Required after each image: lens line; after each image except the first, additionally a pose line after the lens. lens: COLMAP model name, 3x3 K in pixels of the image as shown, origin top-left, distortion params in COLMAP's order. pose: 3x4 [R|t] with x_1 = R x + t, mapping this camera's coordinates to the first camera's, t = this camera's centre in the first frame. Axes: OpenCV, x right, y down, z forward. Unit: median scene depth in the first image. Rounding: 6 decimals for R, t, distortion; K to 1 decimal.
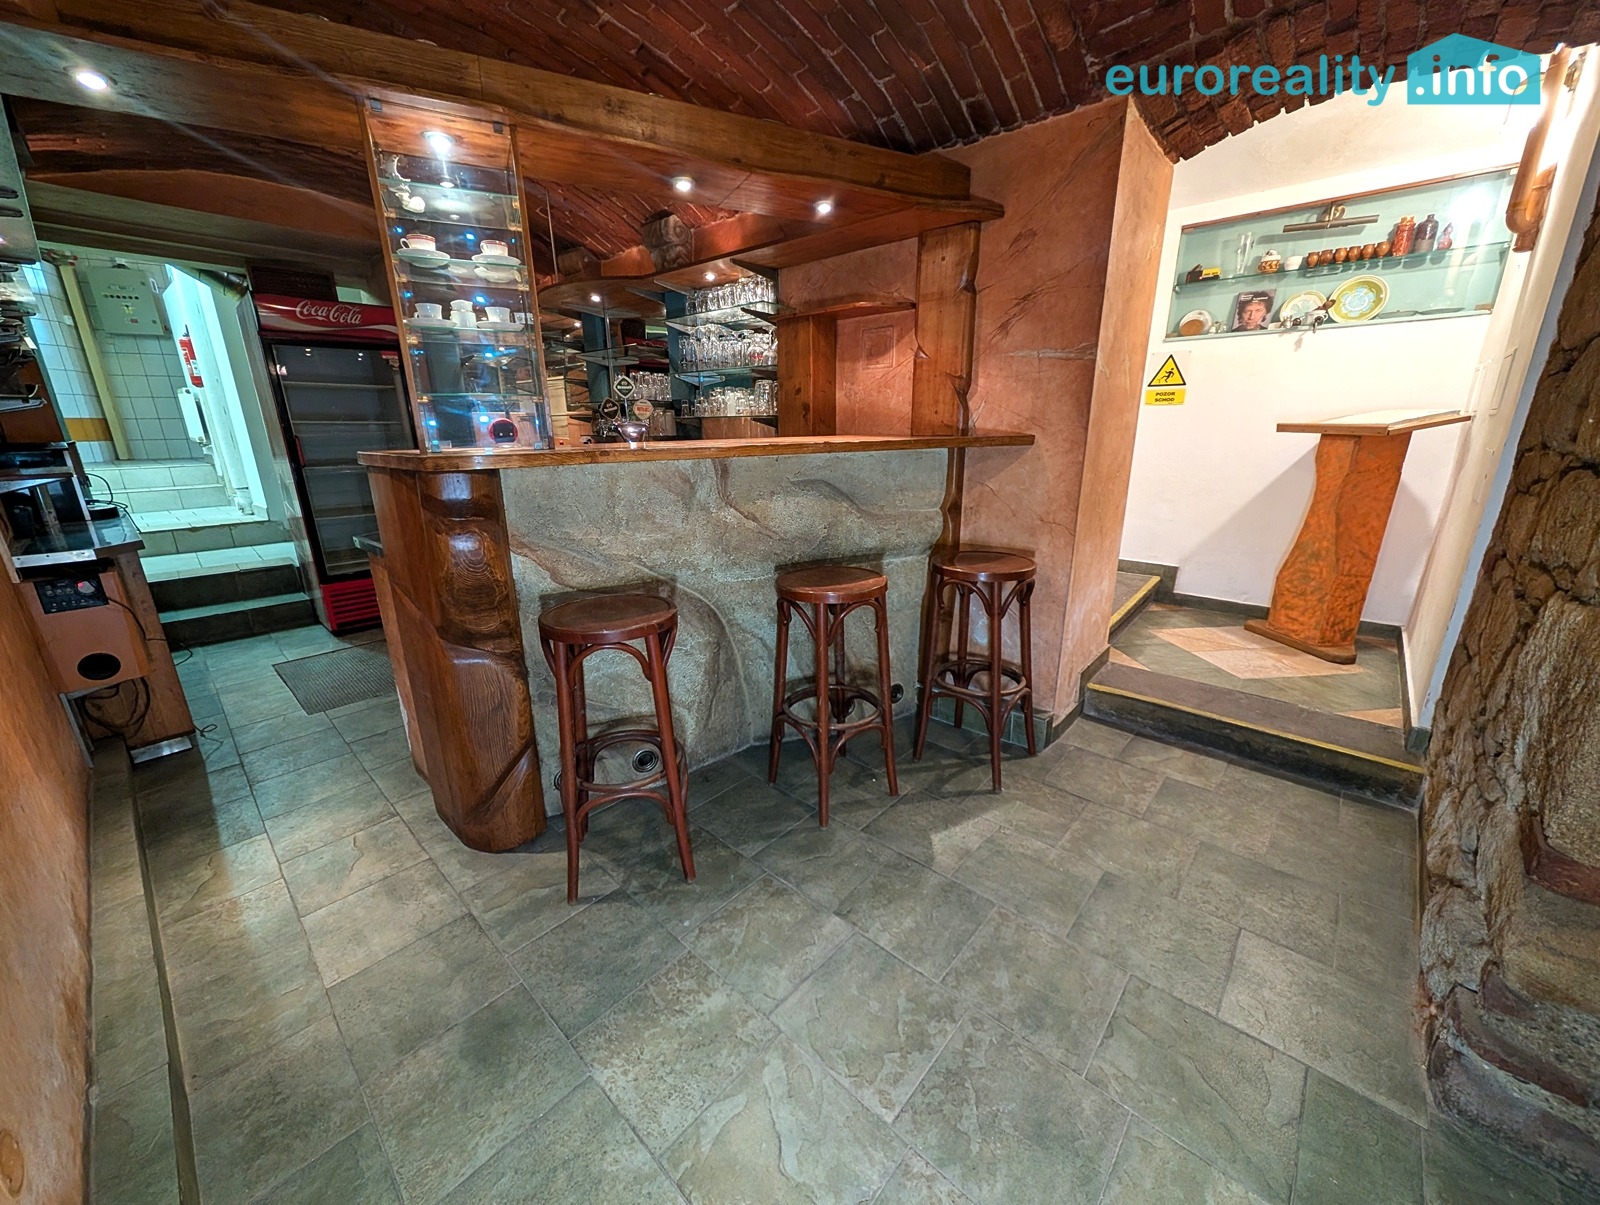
lens RADIAL K [[603.5, 0, 804.9], [0, 603.5, 599.5], [0, 0, 1]] dist [-0.000344, 0.000899]
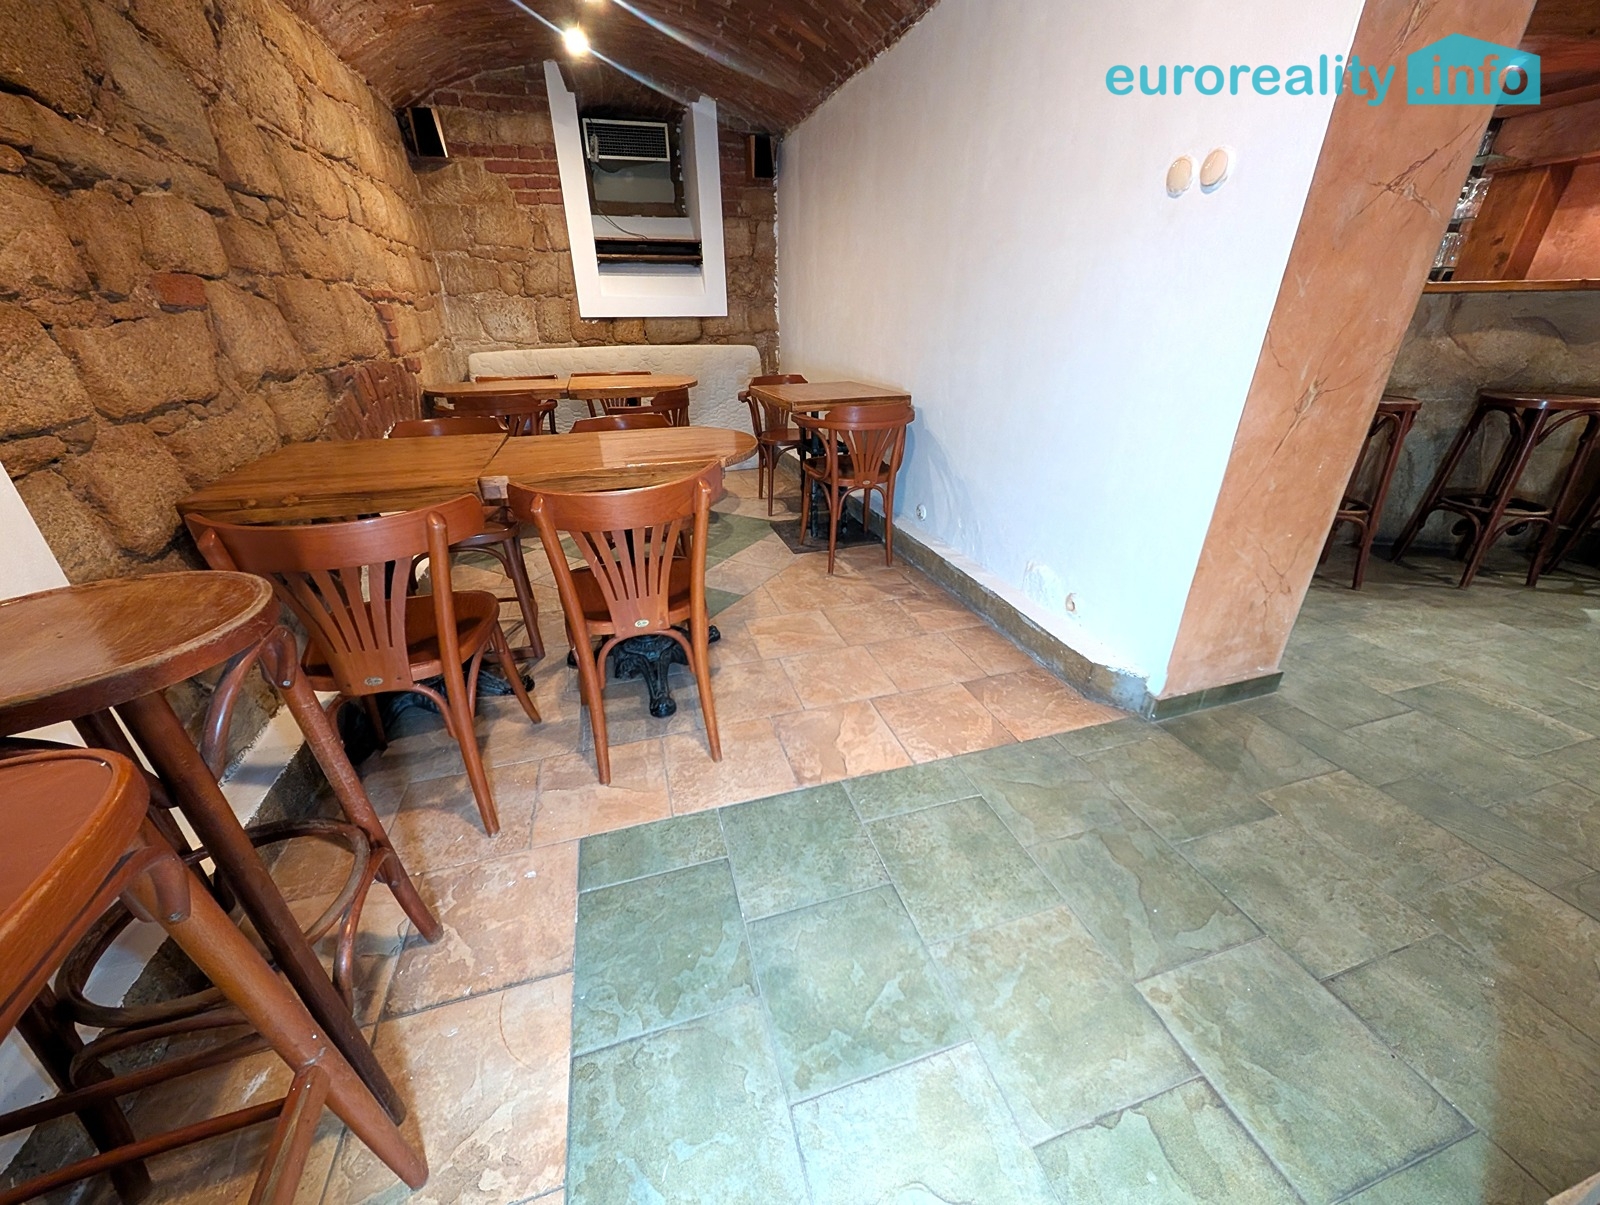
lens RADIAL K [[603.5, 0, 803.5], [0, 603.5, 598.6], [0, 0, 1]] dist [-0.000344, 0.000899]
pose [[0.855023, 0.223718, -0.467852, -0.589159], [-0.145843, 0.969484, 0.197053, 0.348759], [0.497660, -0.100252, 0.861559, -0.890741]]
